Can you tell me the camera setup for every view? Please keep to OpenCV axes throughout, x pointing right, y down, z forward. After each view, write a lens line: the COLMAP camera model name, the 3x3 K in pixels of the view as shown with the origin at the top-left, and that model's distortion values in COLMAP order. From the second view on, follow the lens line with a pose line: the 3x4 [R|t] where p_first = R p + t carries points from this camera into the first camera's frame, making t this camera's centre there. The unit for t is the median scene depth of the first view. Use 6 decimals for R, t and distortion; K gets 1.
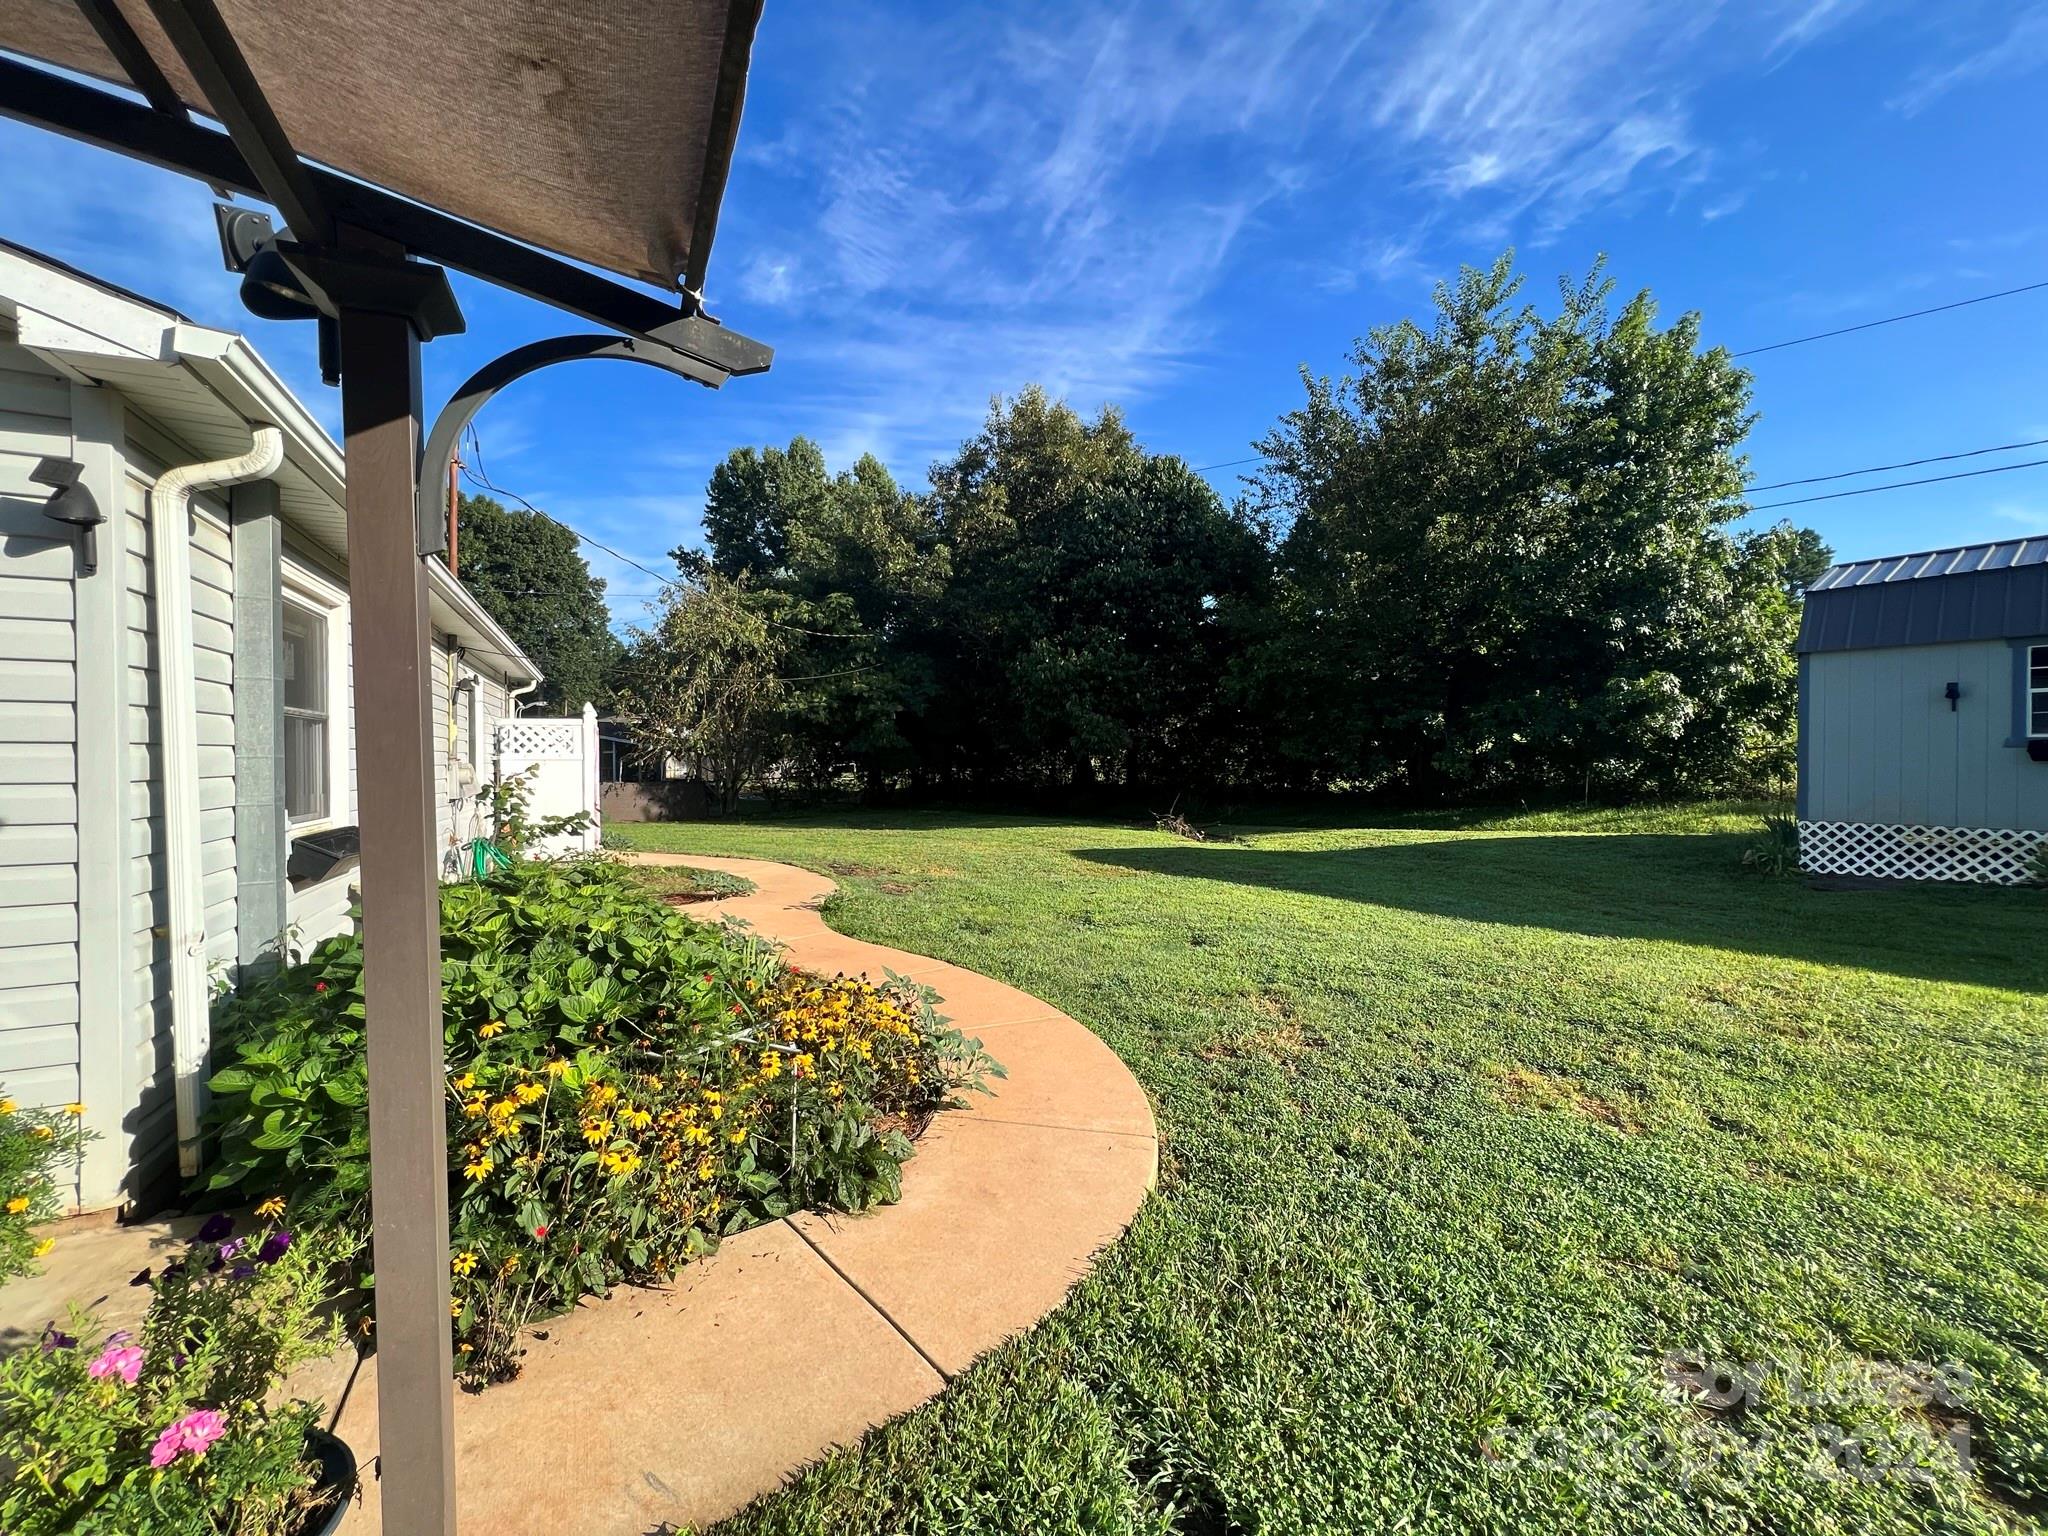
lens RADIAL K [[823.4, 0, 1026.5], [0, 823.4, 766.4], [0, 0, 1]] dist [-0.001028, 0.000487]
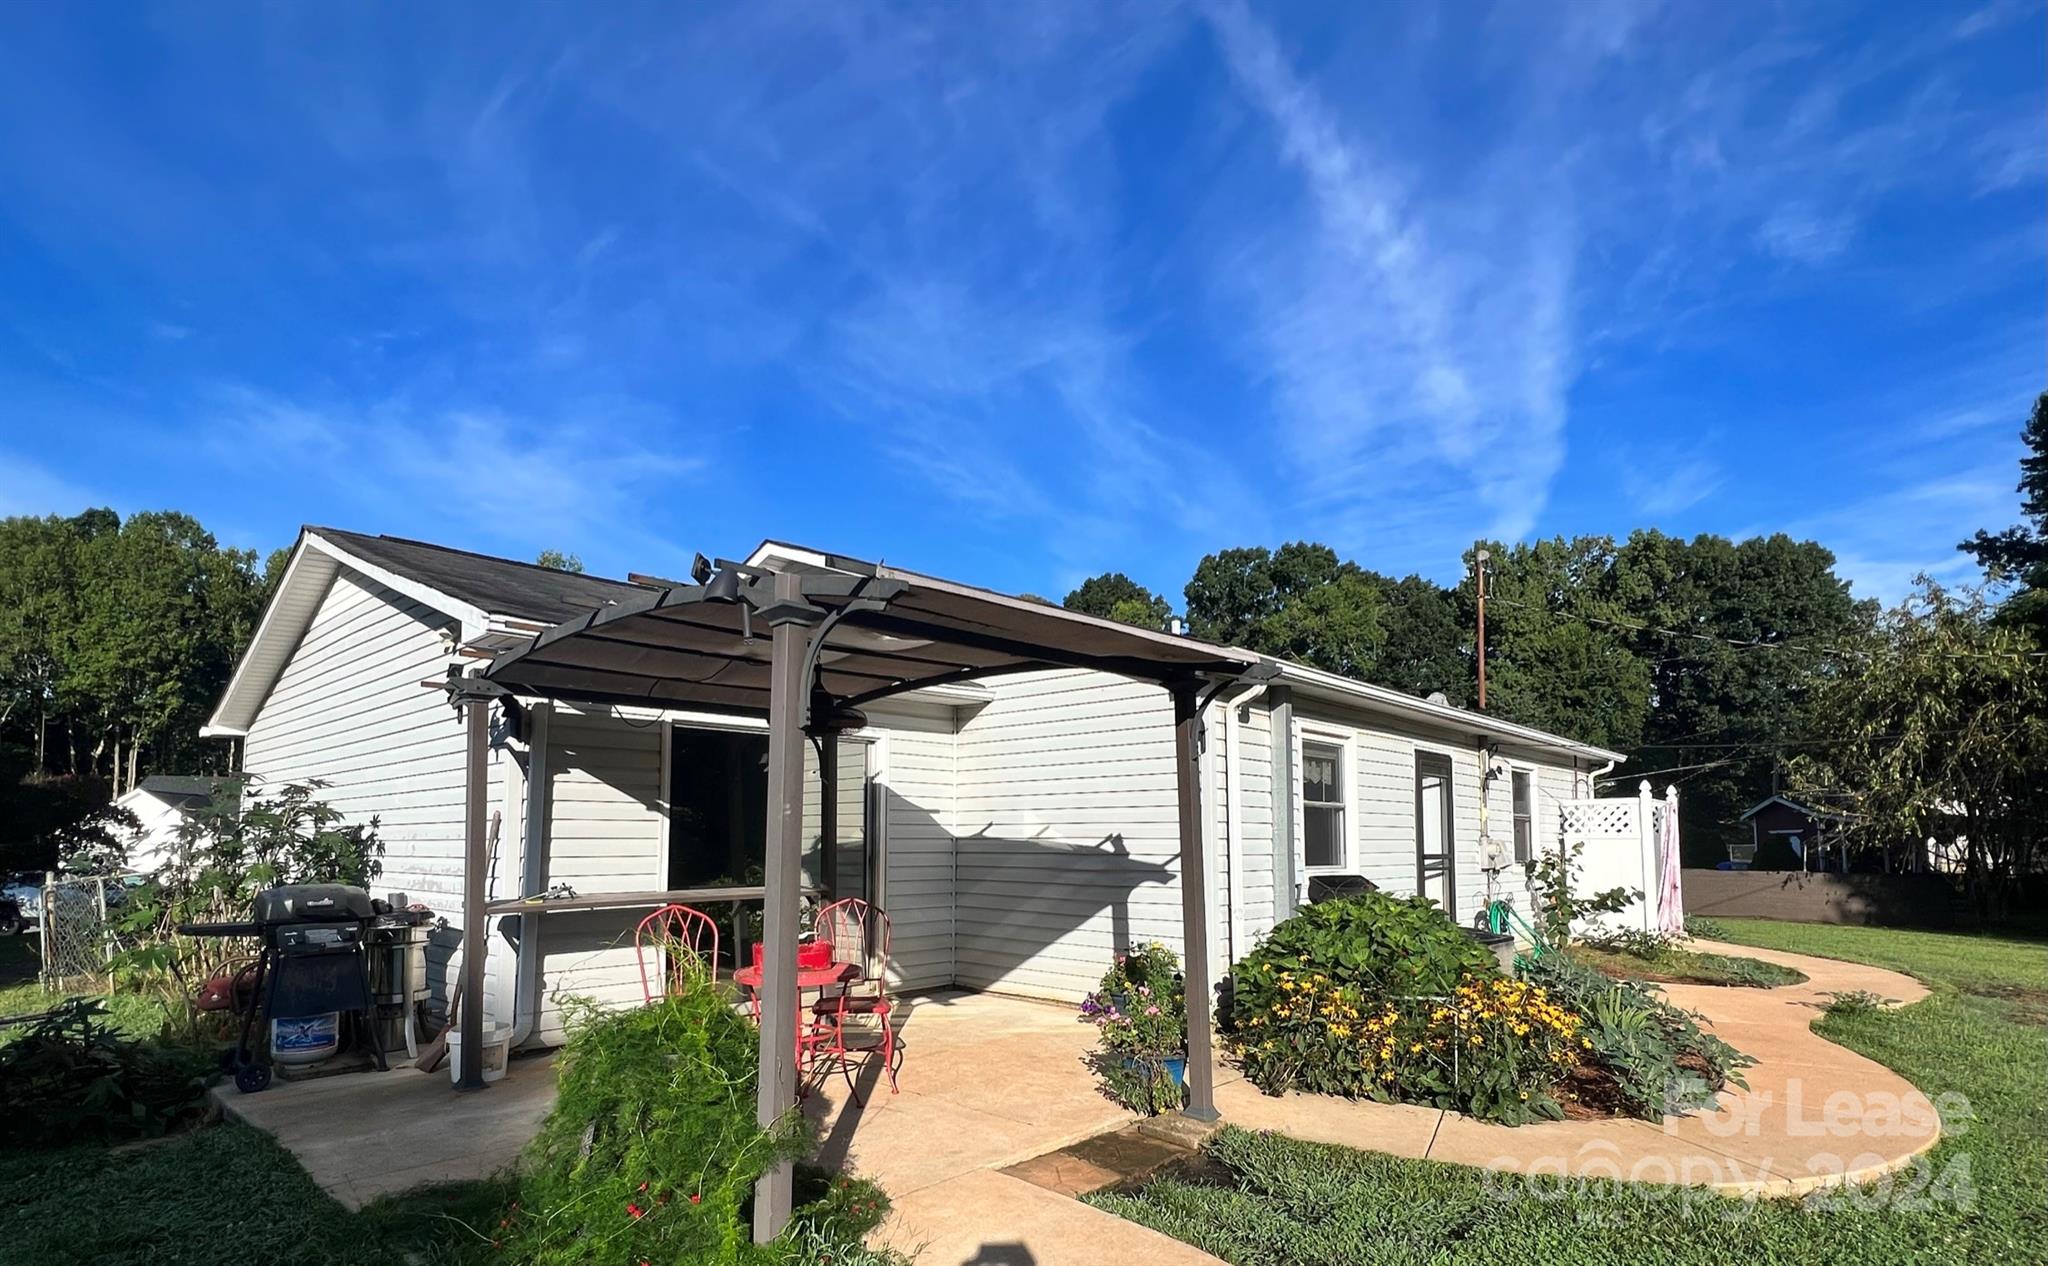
lens RADIAL K [[1015.9, 0, 1022.2], [0, 1015.9, 766.3], [0, 0, 1]] dist [-0.001182, -0.000279]
pose [[0.356154, -0.069018, -0.931875, 0.165835], [-0.013976, 0.996763, -0.079166, 0.005981], [0.934323, 0.041220, 0.354036, -0.063484]]
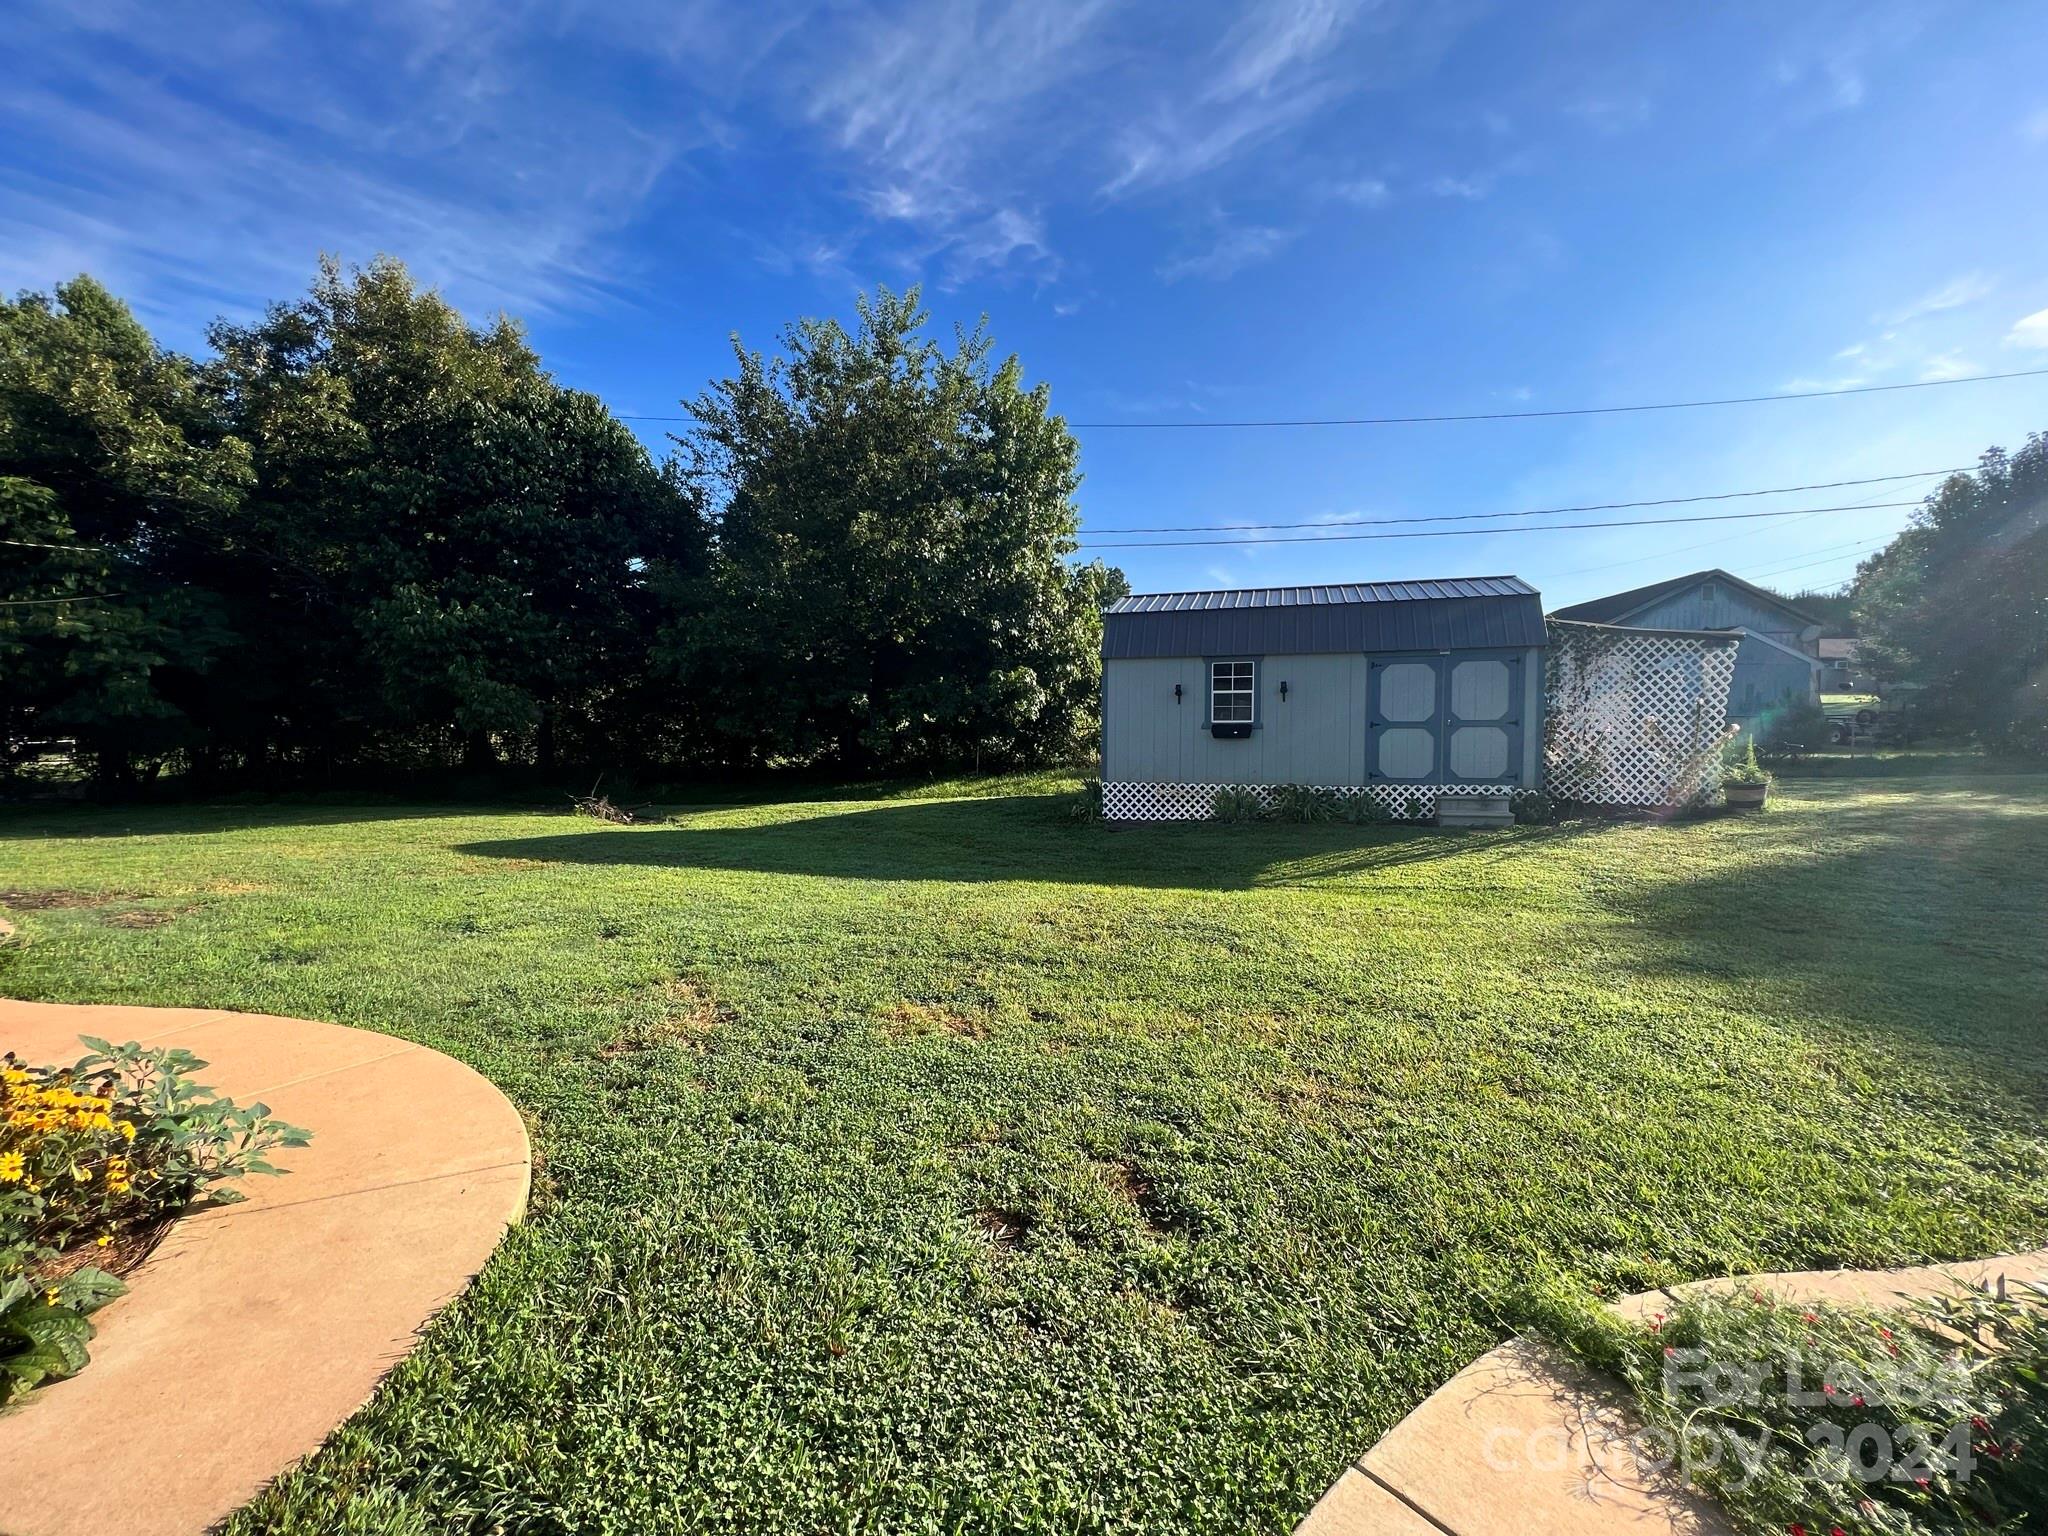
lens RADIAL K [[823.4, 0, 1026.5], [0, 823.4, 766.4], [0, 0, 1]] dist [-0.001028, 0.000487]
pose [[0.796837, -0.019406, 0.603882, 0.009175], [0.002452, 0.999580, 0.028887, 0.000359], [-0.604189, -0.021538, 0.796550, -0.002903]]
